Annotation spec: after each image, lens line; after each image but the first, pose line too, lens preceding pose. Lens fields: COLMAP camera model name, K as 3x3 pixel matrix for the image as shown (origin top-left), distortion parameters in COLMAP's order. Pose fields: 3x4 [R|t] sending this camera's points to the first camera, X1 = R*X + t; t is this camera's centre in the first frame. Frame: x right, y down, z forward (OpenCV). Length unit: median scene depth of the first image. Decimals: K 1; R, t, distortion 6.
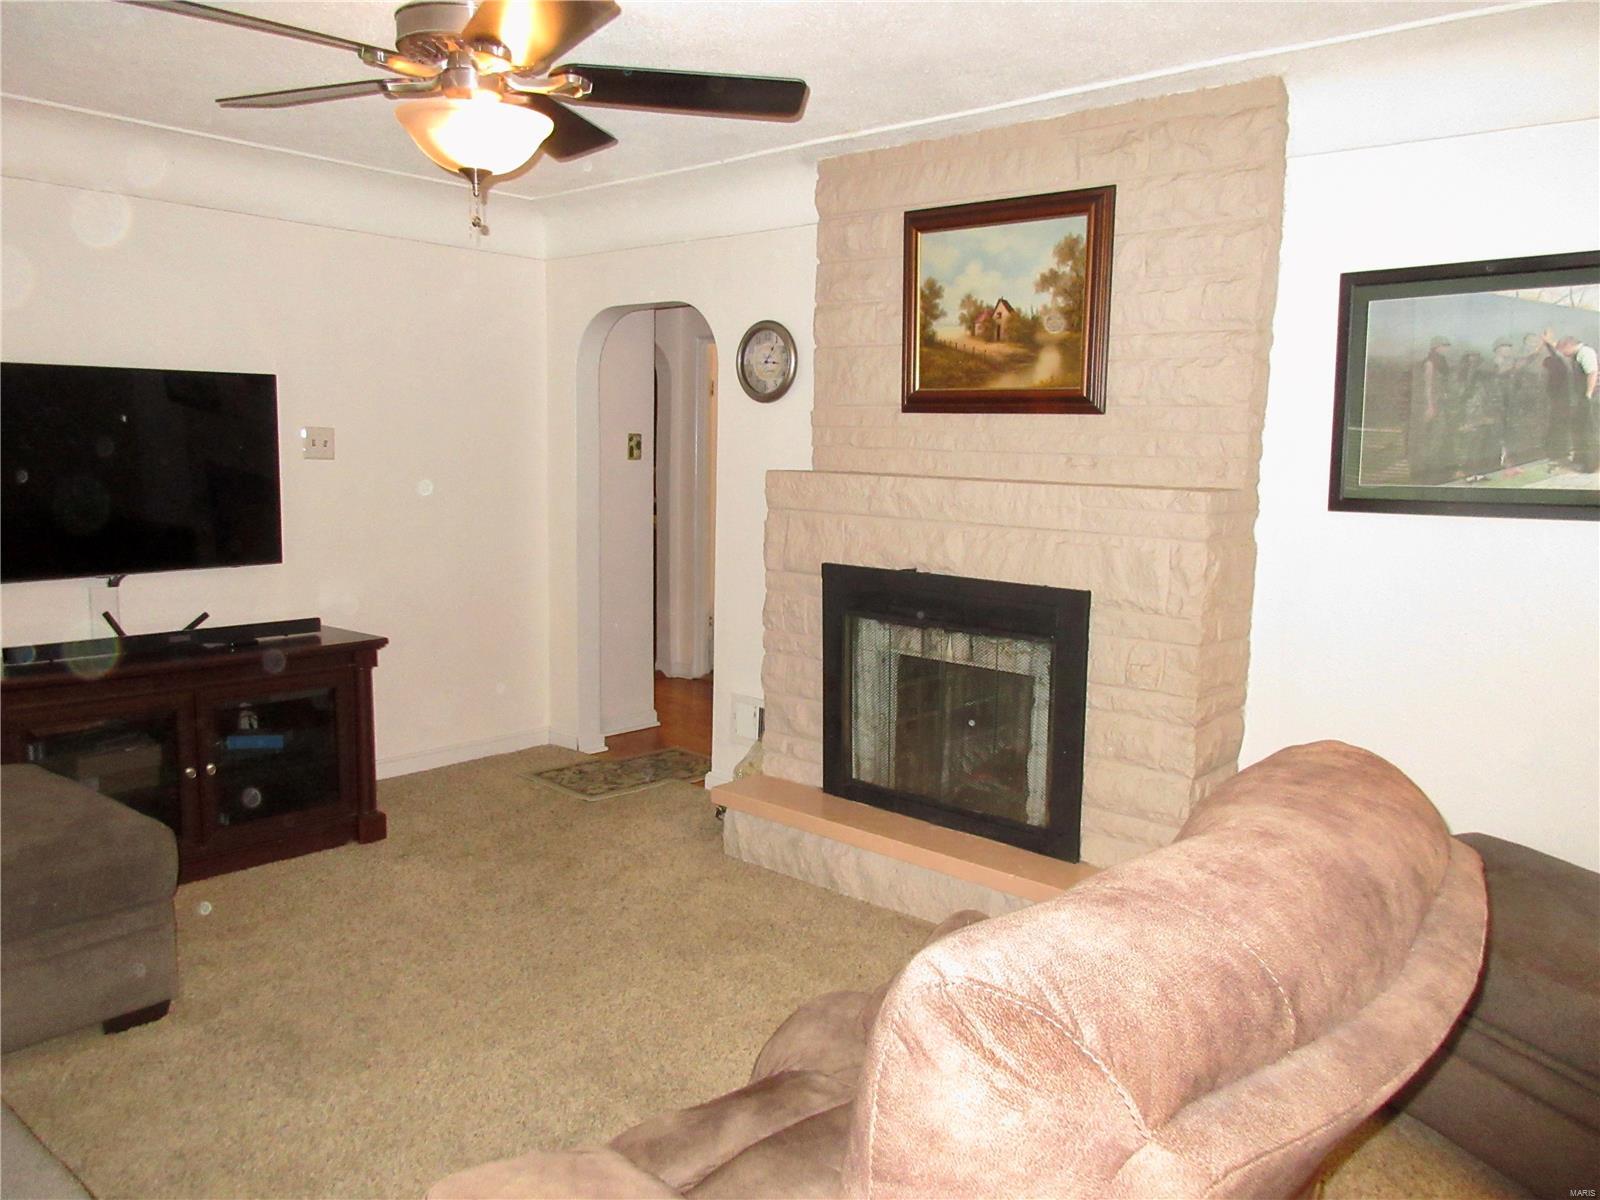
lens RADIAL K [[1215.3, 0, 810.0], [0, 1215.3, 598.0], [0, 0, 1]] dist [0.025591, -0.005311]
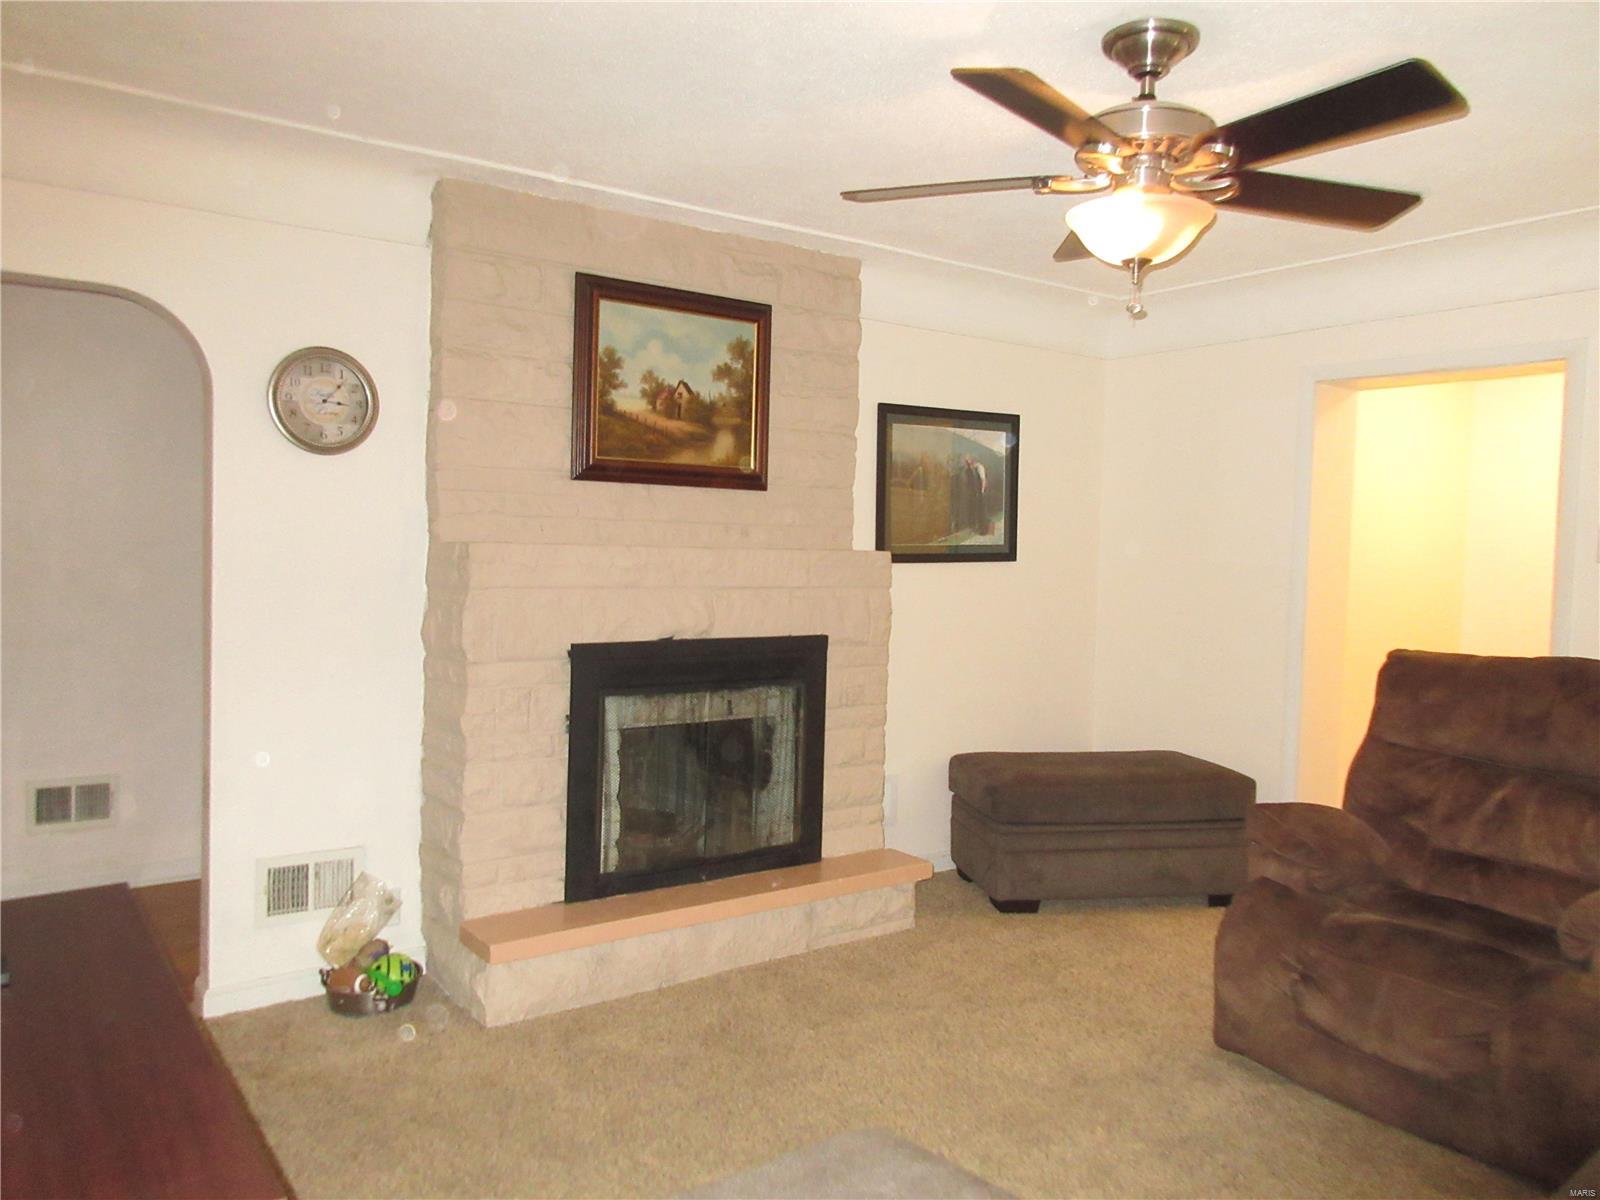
lens RADIAL K [[1215.3, 0, 810.0], [0, 1215.3, 598.0], [0, 0, 1]] dist [0.025591, -0.005311]
pose [[0.213878, -0.059272, 0.975061, -0.875205], [0.111545, 0.993111, 0.035902, -0.080055], [-0.970471, 0.101085, 0.219016, 0.669546]]
